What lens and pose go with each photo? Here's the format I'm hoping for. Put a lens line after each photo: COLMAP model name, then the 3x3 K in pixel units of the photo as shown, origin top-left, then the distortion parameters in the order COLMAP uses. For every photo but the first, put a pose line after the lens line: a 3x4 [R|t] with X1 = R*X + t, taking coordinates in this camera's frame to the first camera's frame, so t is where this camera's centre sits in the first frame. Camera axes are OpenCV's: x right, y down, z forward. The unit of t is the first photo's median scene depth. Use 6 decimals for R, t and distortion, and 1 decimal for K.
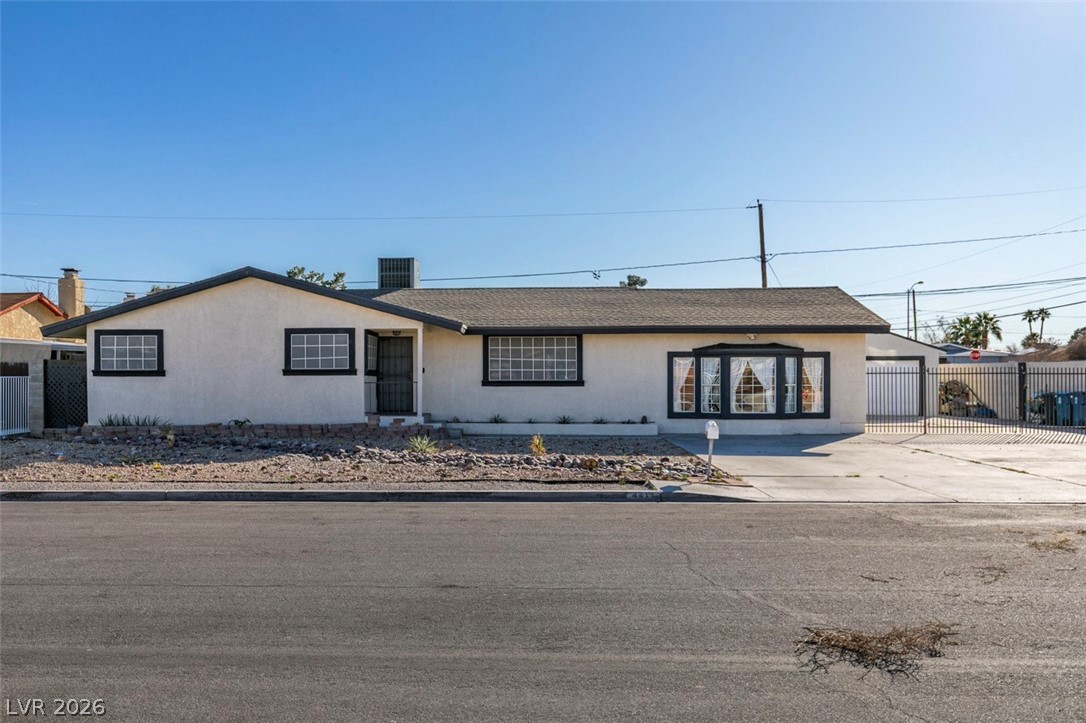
lens RADIAL K [[946.4, 0, 493.4], [0, 946.4, 363.7], [0, 0, 1]] dist [0.003569, 0.002774]
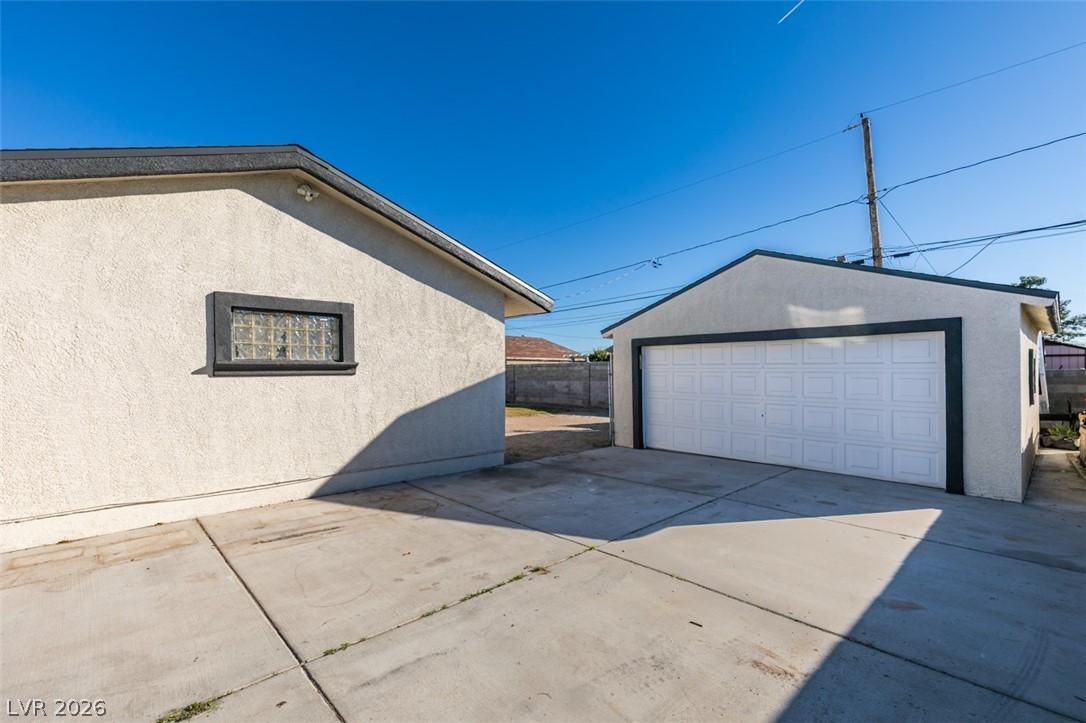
lens RADIAL K [[484.3, 0, 540.3], [0, 484.3, 368.1], [0, 0, 1]] dist [0.002837, 0.000039]
pose [[0.701001, -0.008267, -0.713113, 0.646724], [0.010030, 0.999948, -0.001732, 0.012090], [0.713090, -0.005938, 0.701047, 1.053059]]
